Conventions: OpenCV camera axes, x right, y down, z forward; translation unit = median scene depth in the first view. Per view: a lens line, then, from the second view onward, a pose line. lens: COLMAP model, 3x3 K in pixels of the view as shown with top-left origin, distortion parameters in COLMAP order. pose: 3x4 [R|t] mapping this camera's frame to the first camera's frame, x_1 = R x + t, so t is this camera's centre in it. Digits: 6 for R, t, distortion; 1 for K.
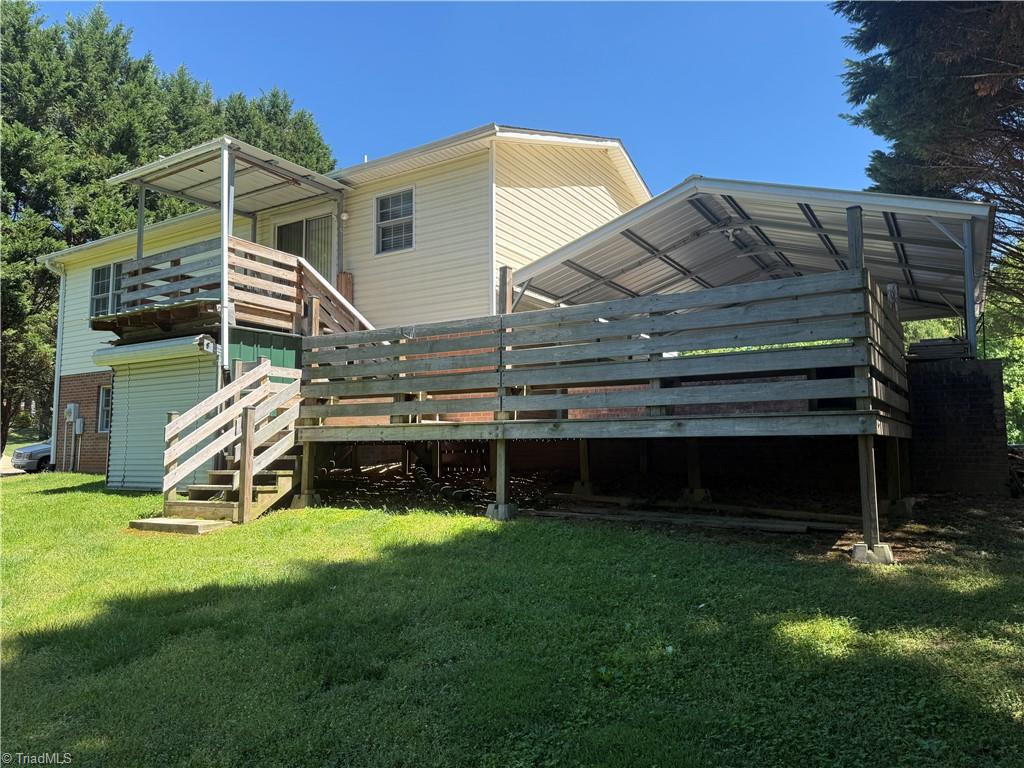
lens RADIAL K [[731.0, 0, 508.0], [0, 731.0, 381.3], [0, 0, 1]] dist [0.044991, -0.071114]
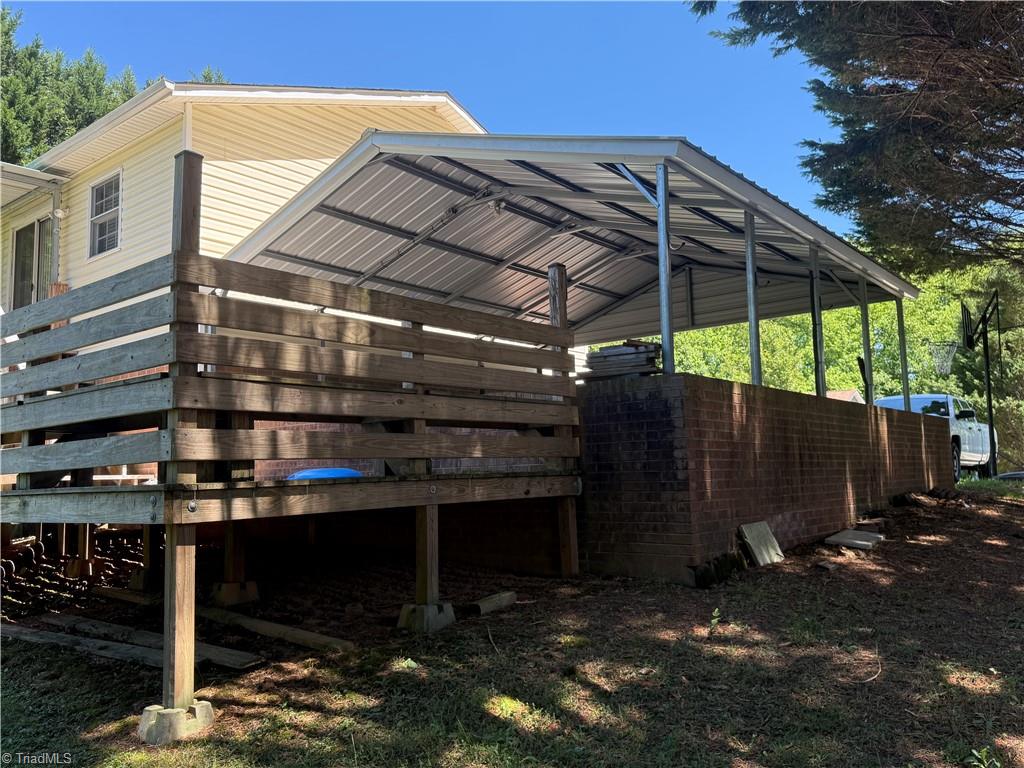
lens RADIAL K [[852.0, 0, 514.2], [0, 852.0, 387.4], [0, 0, 1]] dist [0.077817, -0.114544]
pose [[0.992801, -0.039424, -0.113097, 0.410244], [0.038480, 0.999204, -0.010518, -0.010391], [0.113422, 0.006091, 0.993528, 0.152027]]
